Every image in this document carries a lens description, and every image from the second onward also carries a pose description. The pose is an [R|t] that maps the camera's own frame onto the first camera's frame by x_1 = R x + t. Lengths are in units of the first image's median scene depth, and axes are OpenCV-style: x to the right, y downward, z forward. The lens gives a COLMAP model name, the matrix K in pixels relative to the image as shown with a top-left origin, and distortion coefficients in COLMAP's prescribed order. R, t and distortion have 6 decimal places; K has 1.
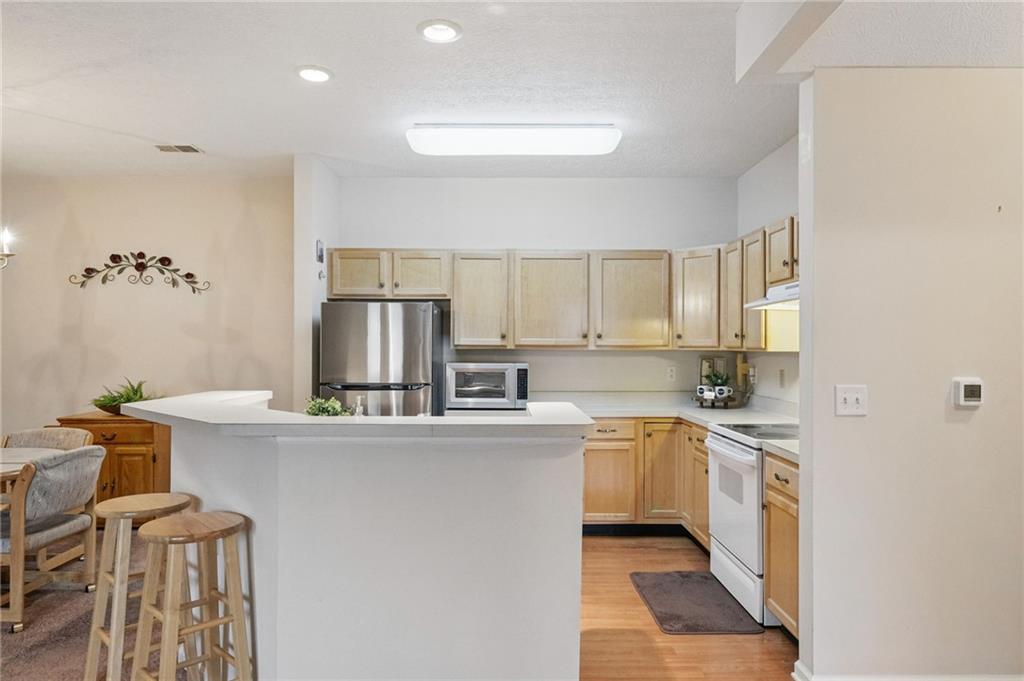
lens RADIAL K [[664.8, 0, 516.1], [0, 664.8, 343.9], [0, 0, 1]] dist [0.009268, -0.001906]
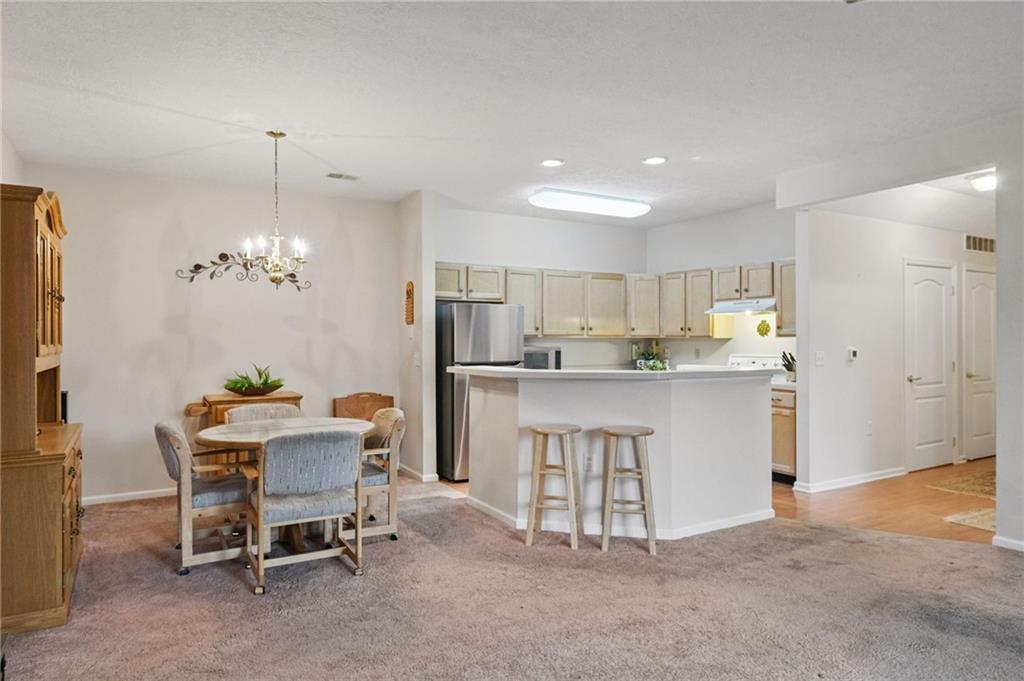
lens RADIAL K [[664.8, 0, 508.3], [0, 664.8, 336.5], [0, 0, 1]] dist [0.009268, -0.001906]
pose [[0.859414, -0.001751, 0.511277, -0.808560], [0.000975, 0.999998, 0.001786, 0.003007], [-0.511279, -0.001036, 0.859414, -0.206027]]
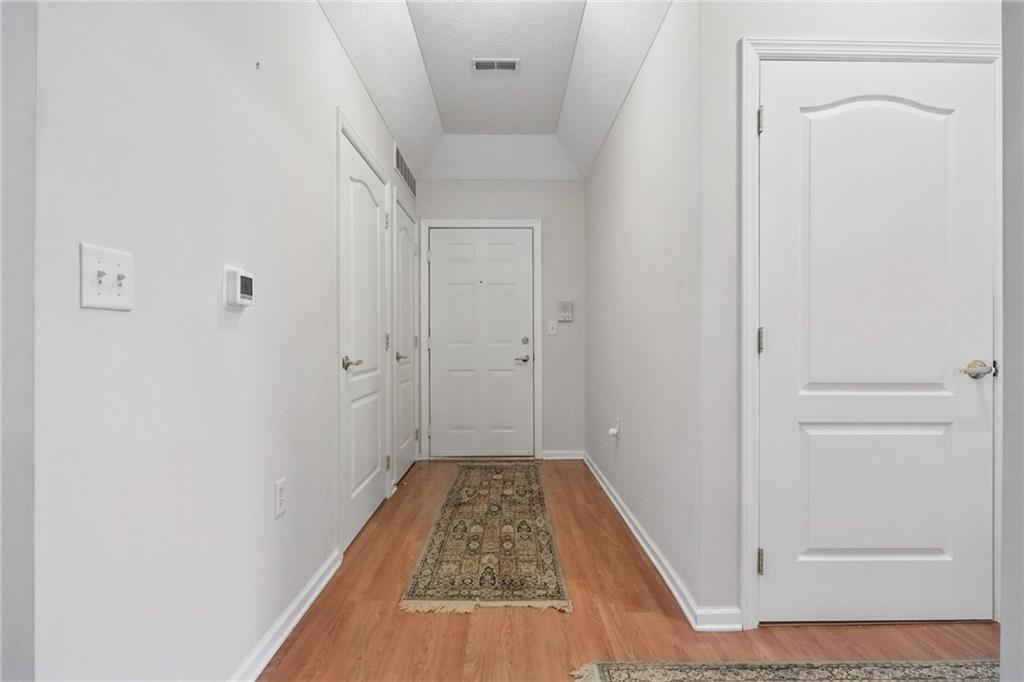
lens RADIAL K [[488.9, 0, 514.1], [0, 488.9, 342.9], [0, 0, 1]] dist [-0.000186, -0.000146]
pose [[-0.007647, -0.002940, 0.999966, 0.068897], [-0.006350, 0.999976, 0.002891, 0.067354], [-0.999951, -0.006328, -0.007665, 0.361002]]
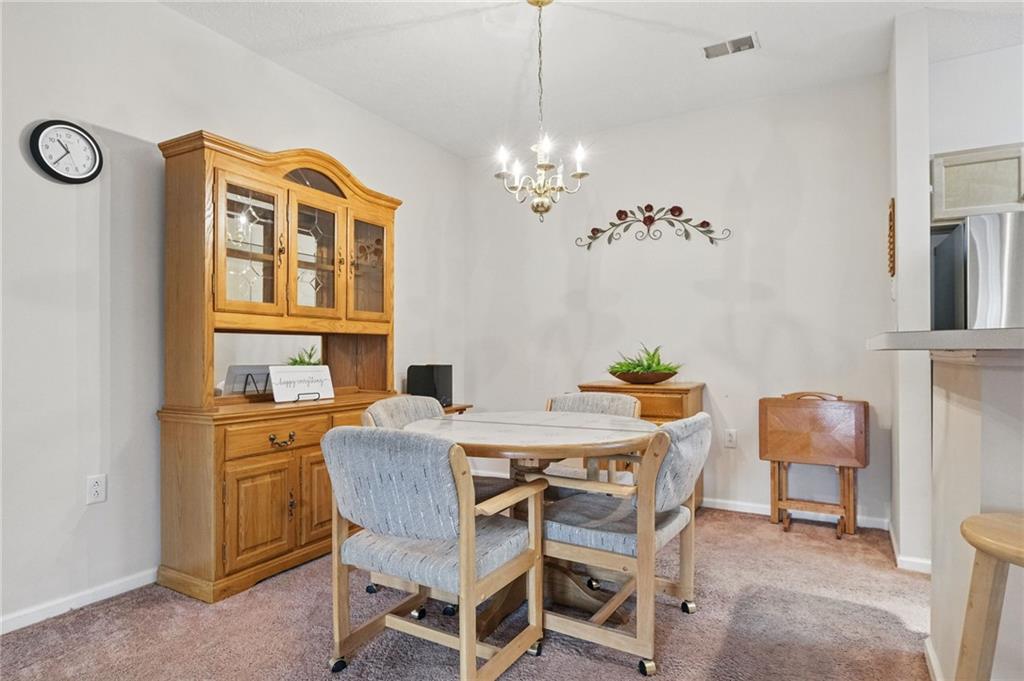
lens RADIAL K [[562.2, 0, 519.9], [0, 562.2, 345.7], [0, 0, 1]] dist [-0.001673, 0.001048]
pose [[0.873973, -0.006667, -0.485929, -0.370365], [0.003394, 0.999965, -0.007616, 0.061238], [0.485963, 0.005007, 0.873965, 0.272395]]
